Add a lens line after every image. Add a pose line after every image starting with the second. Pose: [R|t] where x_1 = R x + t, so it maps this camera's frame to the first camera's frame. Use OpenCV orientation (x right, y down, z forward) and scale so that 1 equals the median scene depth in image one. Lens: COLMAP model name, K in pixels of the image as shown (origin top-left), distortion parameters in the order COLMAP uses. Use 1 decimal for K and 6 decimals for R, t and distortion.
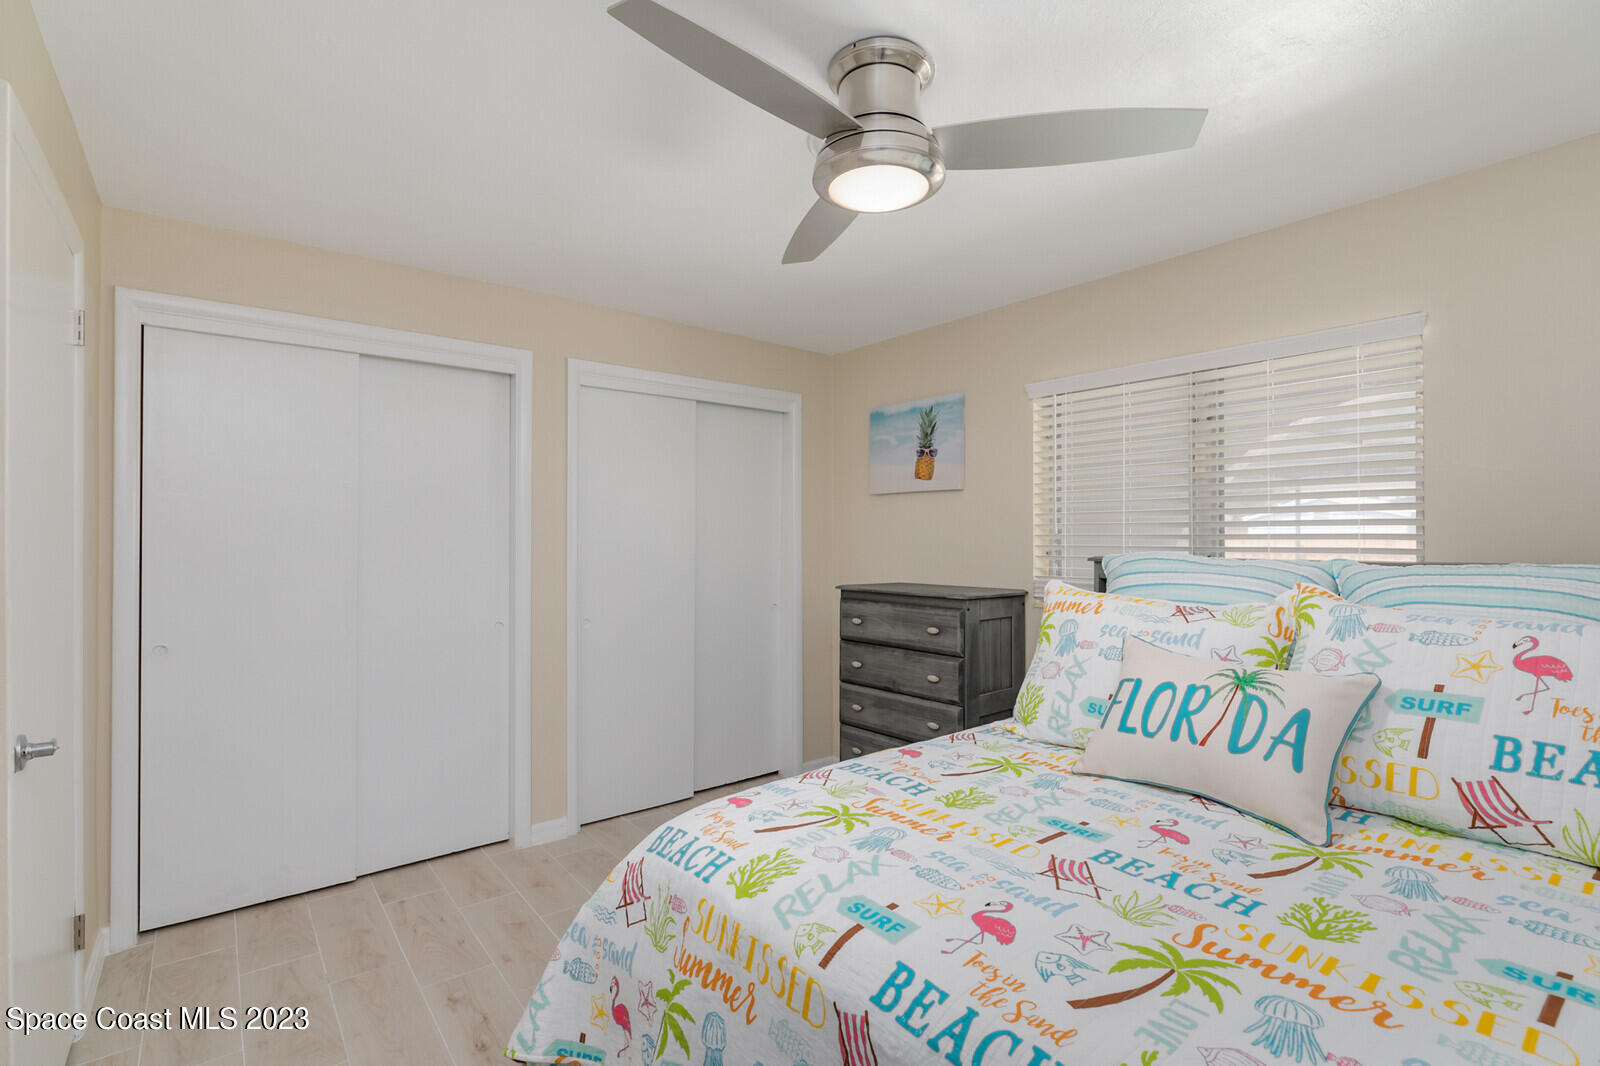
lens RADIAL K [[746.3, 0, 802.8], [0, 746.3, 536.4], [0, 0, 1]] dist [-0.002345, 0.000897]
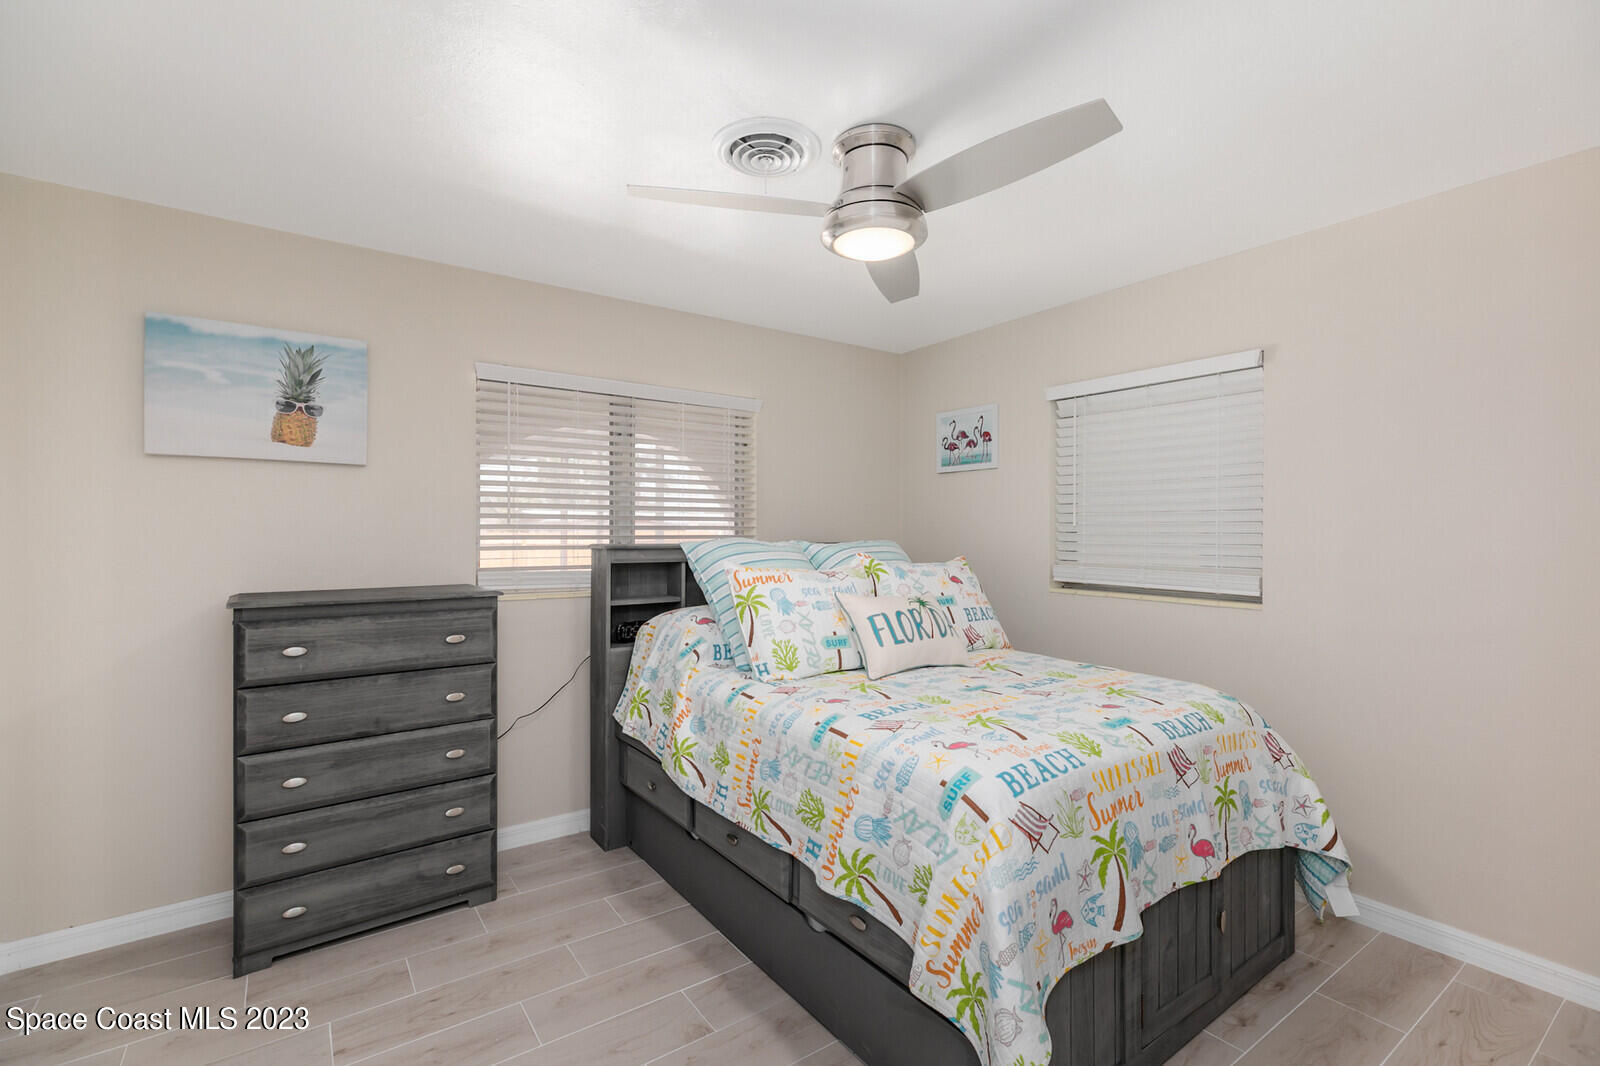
lens RADIAL K [[719.1, 0, 800.0], [0, 719.1, 533.0], [0, 0, 1]] dist [0.013831, -0.000074]
pose [[0.048462, -0.001915, 0.998823, -0.583036], [-0.004659, 0.999987, 0.002143, 0.005107], [-0.998814, -0.004758, 0.048452, 0.557619]]
